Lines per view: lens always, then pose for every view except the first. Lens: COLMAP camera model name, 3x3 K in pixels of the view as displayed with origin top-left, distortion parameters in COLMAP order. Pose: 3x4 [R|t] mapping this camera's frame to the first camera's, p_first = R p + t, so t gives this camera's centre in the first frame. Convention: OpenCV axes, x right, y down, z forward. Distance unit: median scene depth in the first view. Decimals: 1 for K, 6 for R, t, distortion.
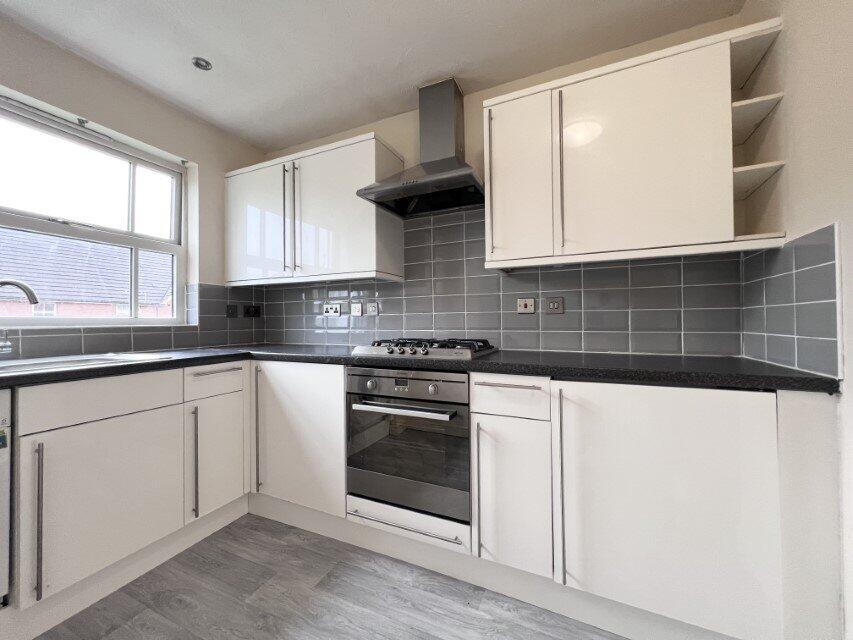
lens RADIAL K [[341.1, 0, 424.9], [0, 341.1, 317.0], [0, 0, 1]] dist [0.000770, 0.000326]
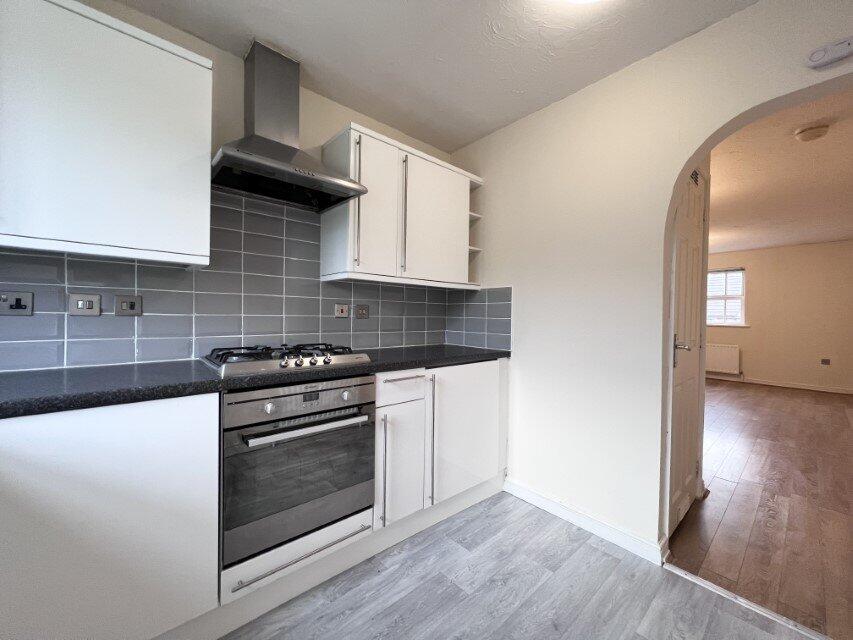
lens RADIAL K [[341.1, 0, 424.9], [0, 341.1, 317.0], [0, 0, 1]] dist [0.000770, 0.000326]
pose [[0.402805, 0.006760, 0.915261, -0.789747], [-0.030676, 0.999511, 0.006119, -0.035821], [-0.914771, -0.030541, 0.402816, 0.371381]]
